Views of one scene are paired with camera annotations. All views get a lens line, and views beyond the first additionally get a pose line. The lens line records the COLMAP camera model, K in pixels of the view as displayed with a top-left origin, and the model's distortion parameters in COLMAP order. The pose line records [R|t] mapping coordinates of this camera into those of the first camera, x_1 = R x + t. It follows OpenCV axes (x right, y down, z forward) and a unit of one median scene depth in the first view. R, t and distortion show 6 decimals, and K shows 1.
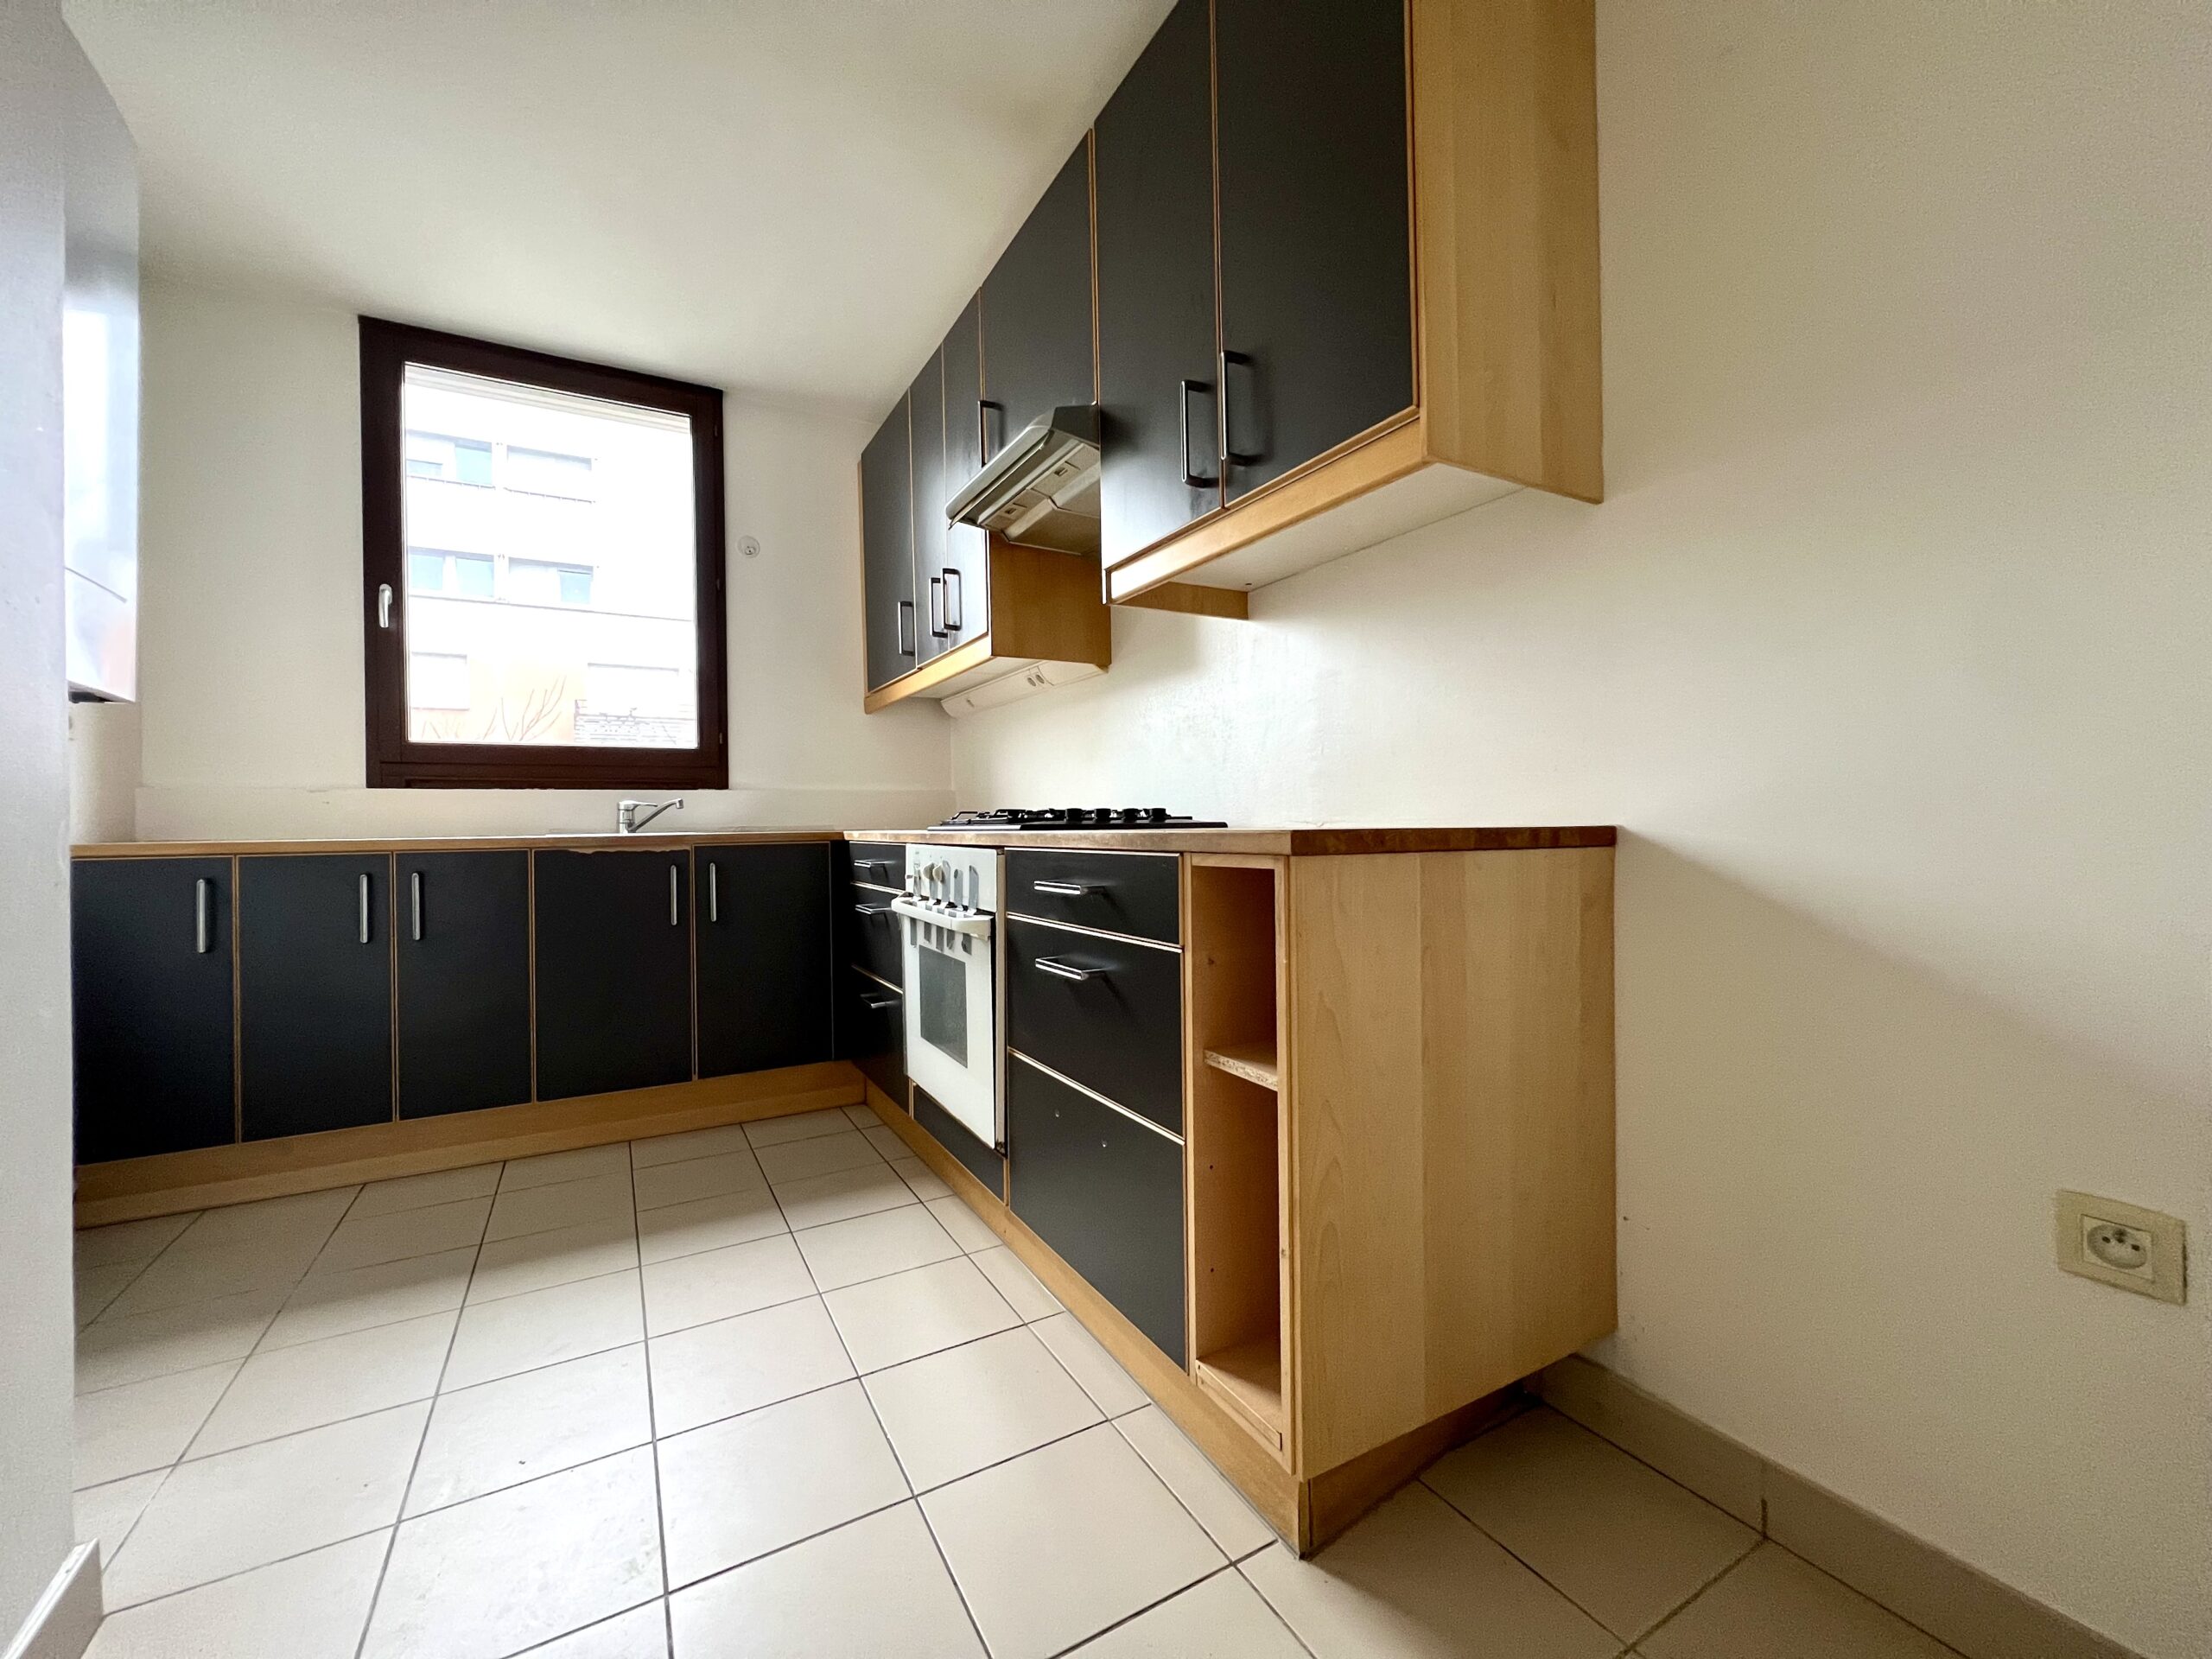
lens RADIAL K [[889.3, 0, 1092.0], [0, 889.3, 822.6], [0, 0, 1]] dist [0.001596, 0.000176]
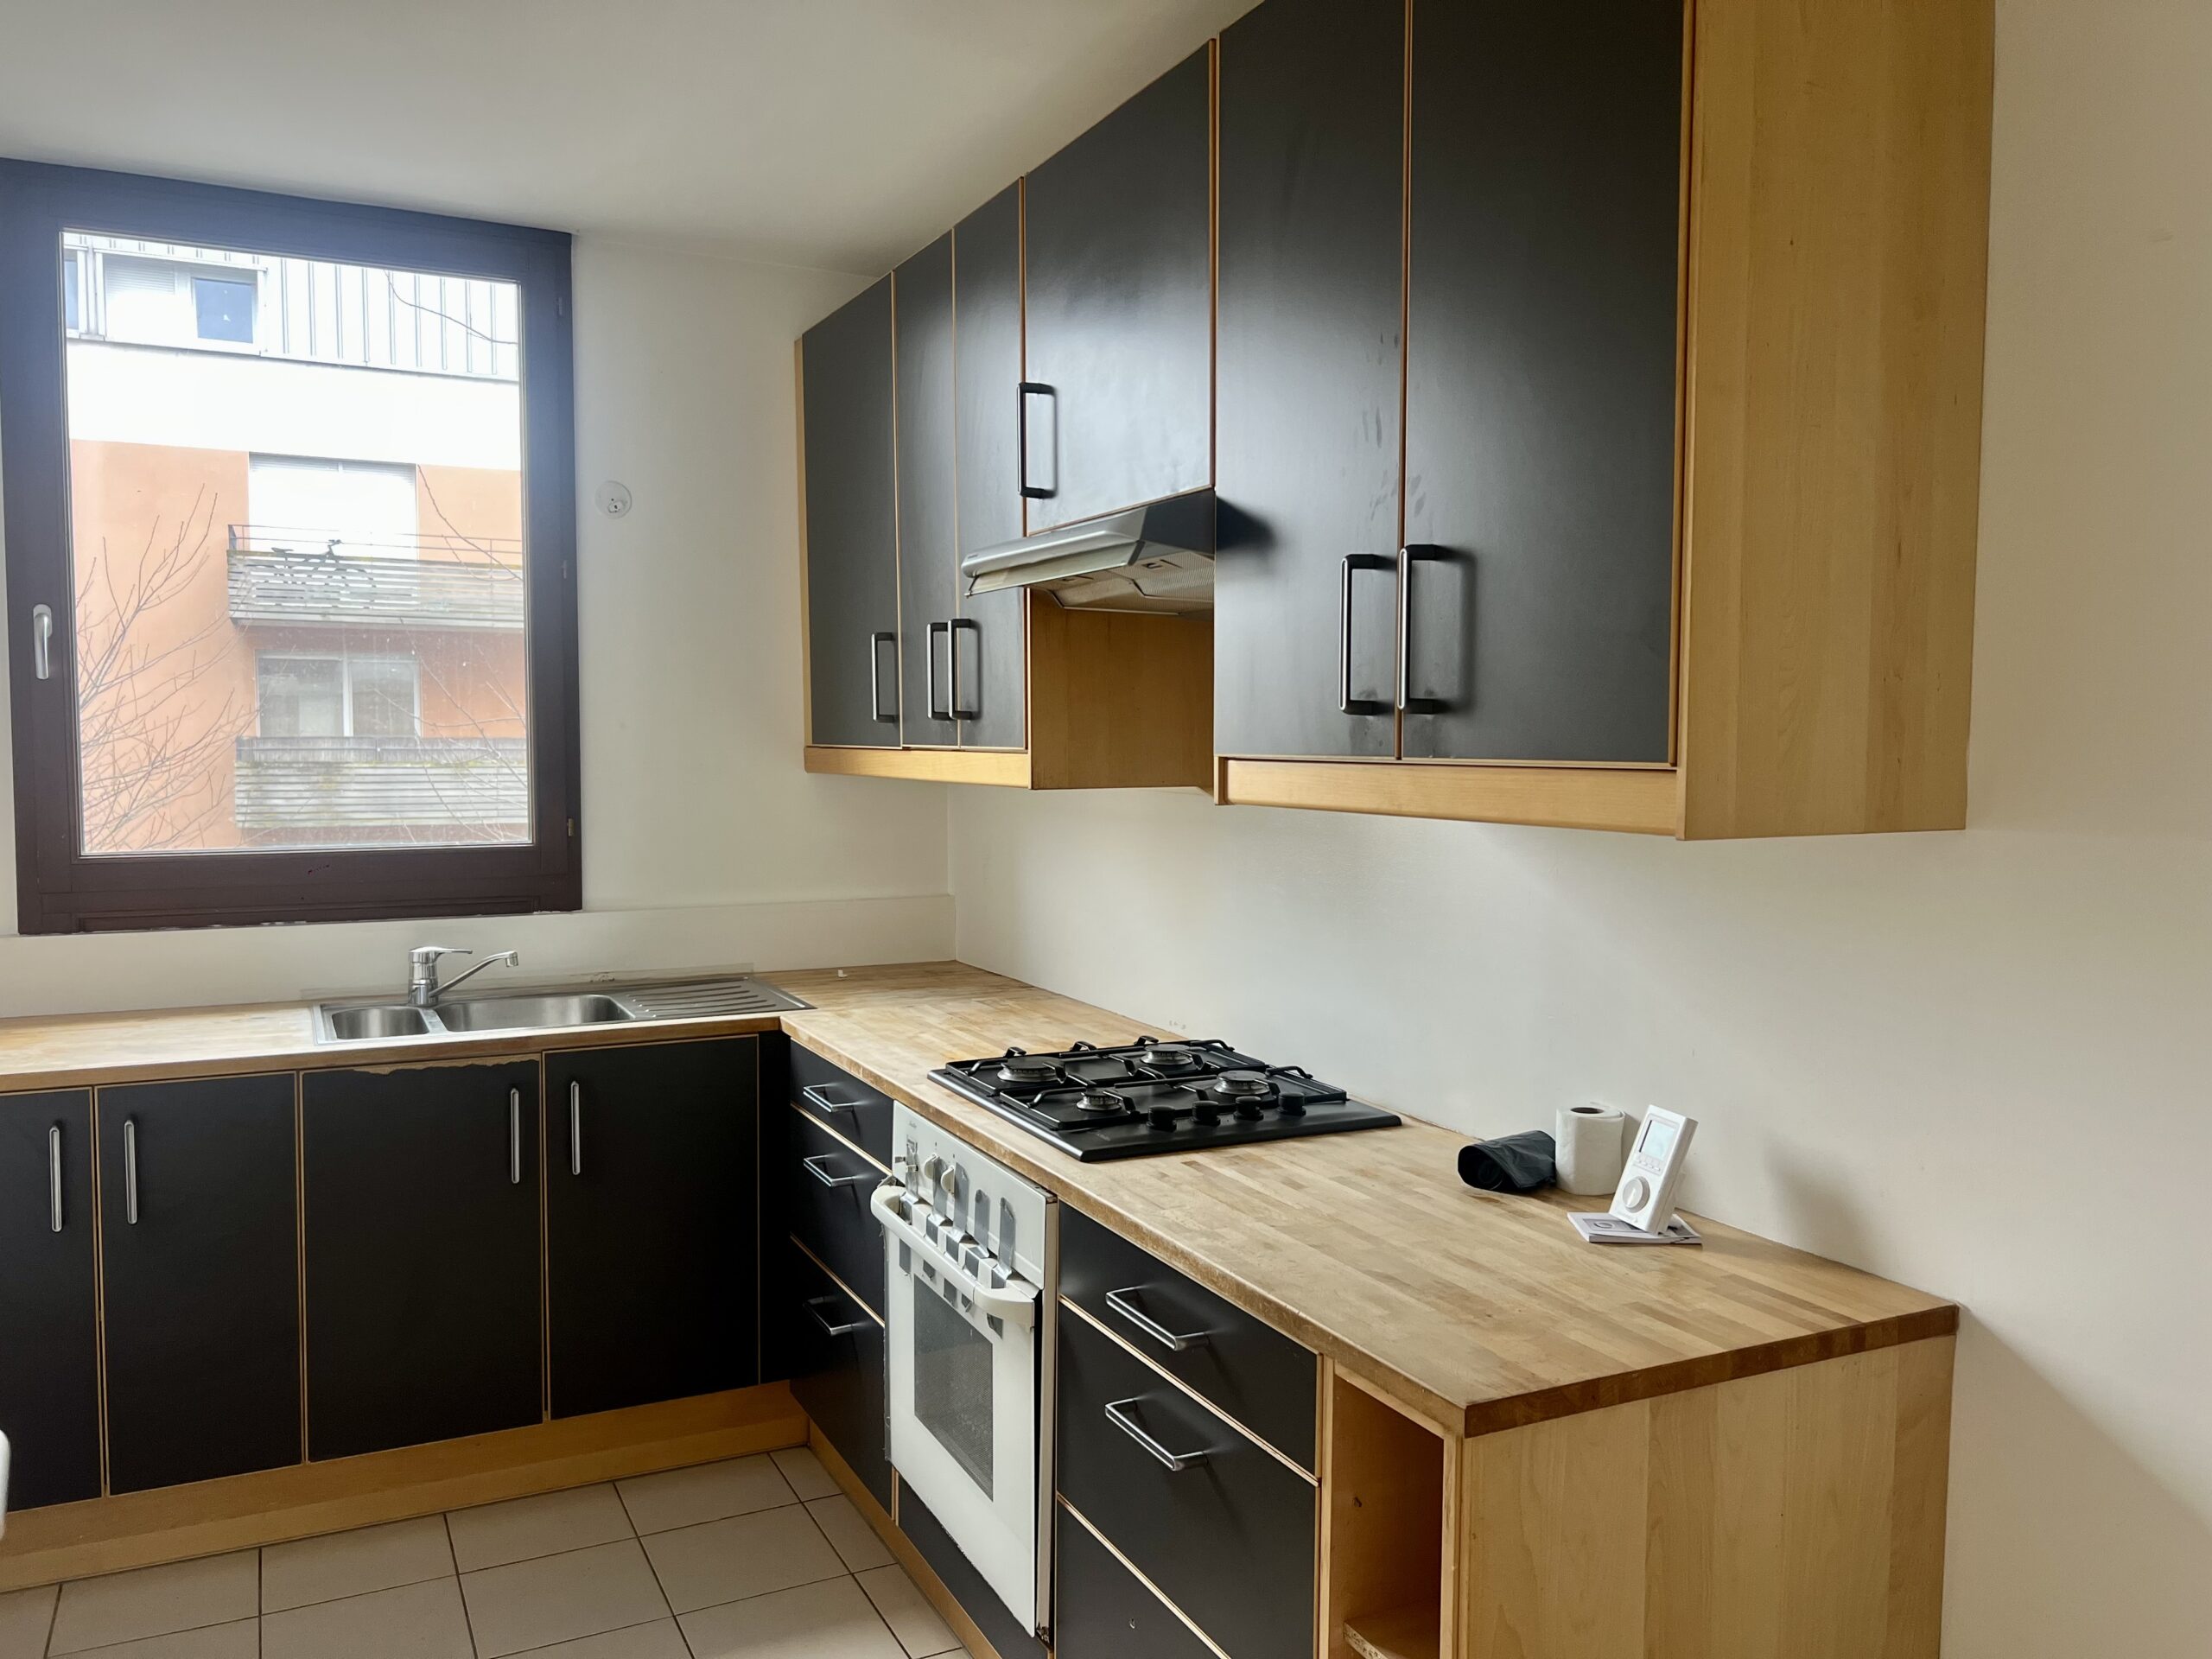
lens RADIAL K [[1696.1, 0, 1106.0], [0, 1696.1, 829.5], [0, 0, 1]] dist [0.015614, -0.005556]
pose [[0.998911, 0.023903, -0.040067, -0.013613], [-0.021269, 0.997663, 0.064936, -0.231668], [0.041526, -0.064013, 0.997085, -0.168843]]
